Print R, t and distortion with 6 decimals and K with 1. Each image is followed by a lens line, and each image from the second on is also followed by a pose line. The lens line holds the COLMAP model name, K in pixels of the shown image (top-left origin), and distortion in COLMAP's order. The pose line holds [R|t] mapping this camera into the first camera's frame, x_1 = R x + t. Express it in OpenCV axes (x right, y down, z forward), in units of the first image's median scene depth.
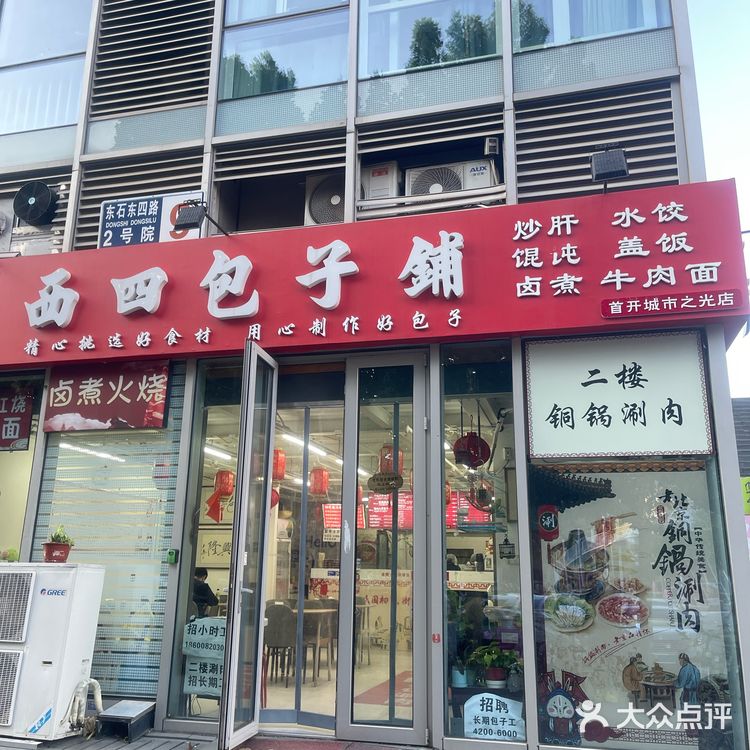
lens RADIAL K [[723.7, 0, 375.0], [0, 723.7, 375.0], [0, 0, 1]] dist [0.132207, -0.000678]
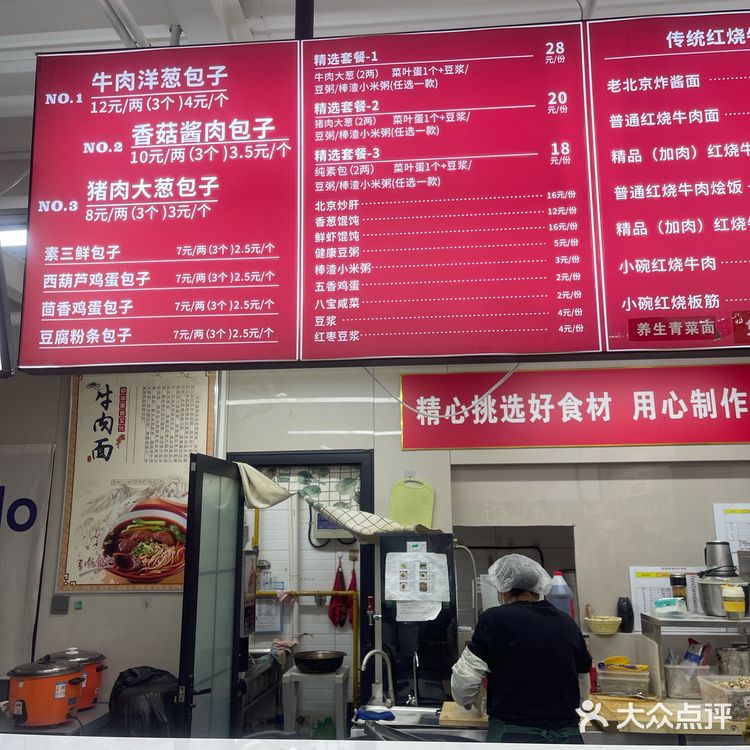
lens RADIAL K [[735.8, 0, 375.0], [0, 735.8, 375.0], [0, 0, 1]] dist [0.051078, -0.011651]
pose [[0.984333, 0.017347, 0.175464, 0.022040], [-0.024132, 0.999038, 0.036610, 0.207316], [-0.174660, -0.040270, 0.983805, 0.886491]]
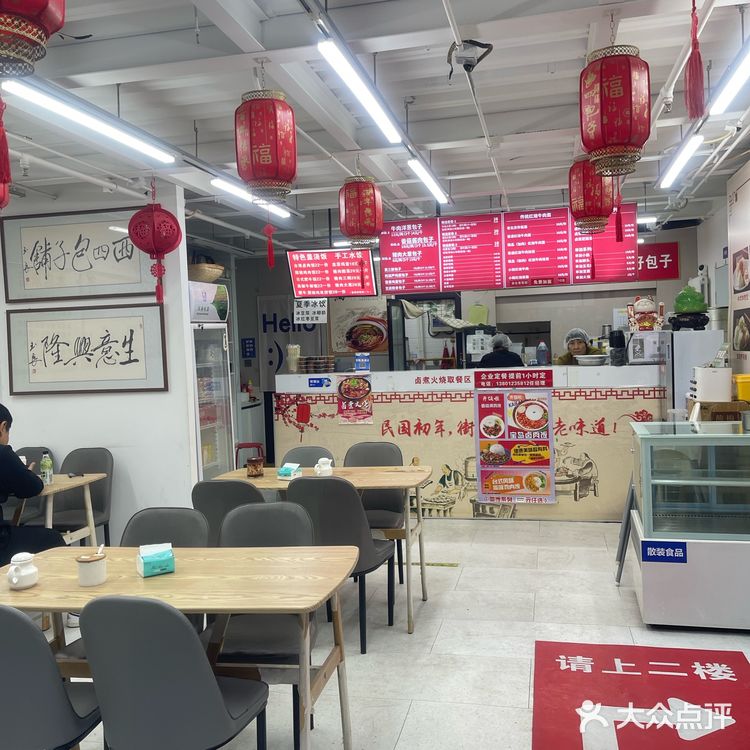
lens RADIAL K [[735.8, 0, 375.0], [0, 735.8, 375.0], [0, 0, 1]] dist [0.051078, -0.011651]
pose [[0.997478, -0.056790, 0.042569, -0.039431], [0.041360, 0.952539, 0.301594, 0.110624], [-0.057676, -0.299073, 0.952486, 0.502125]]
